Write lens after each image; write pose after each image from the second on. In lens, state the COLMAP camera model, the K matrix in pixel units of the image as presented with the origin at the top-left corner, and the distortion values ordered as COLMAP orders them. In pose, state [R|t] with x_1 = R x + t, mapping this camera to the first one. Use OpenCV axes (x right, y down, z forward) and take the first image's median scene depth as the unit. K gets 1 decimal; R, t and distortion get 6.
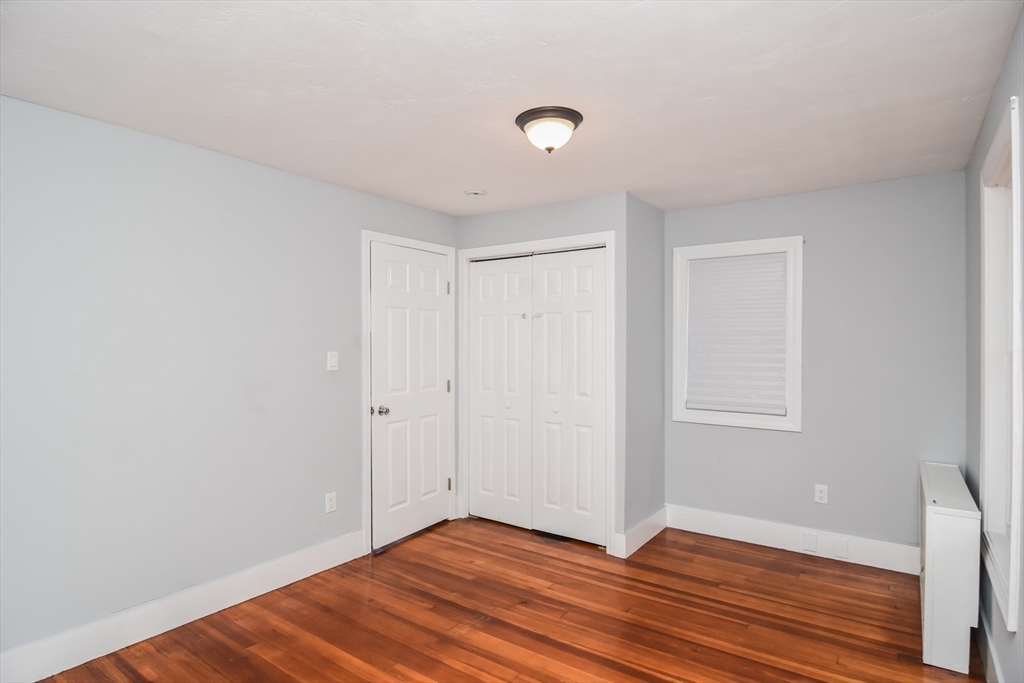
lens RADIAL K [[550.0, 0, 509.7], [0, 550.0, 344.3], [0, 0, 1]] dist [-0.005896, -0.006651]
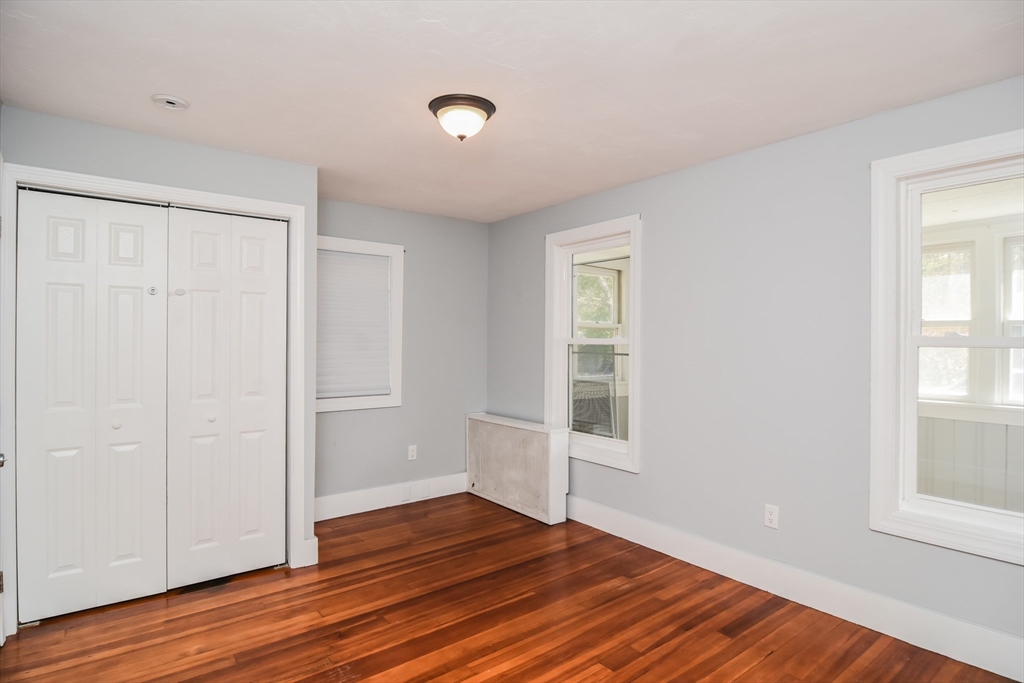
lens RADIAL K [[550.0, 0, 516.6], [0, 550.0, 343.8], [0, 0, 1]] dist [-0.005896, -0.006651]
pose [[0.278540, -0.008904, 0.960383, -0.586762], [-0.001871, 0.999950, 0.009814, 0.008732], [-0.960423, -0.004531, 0.278509, 0.419675]]
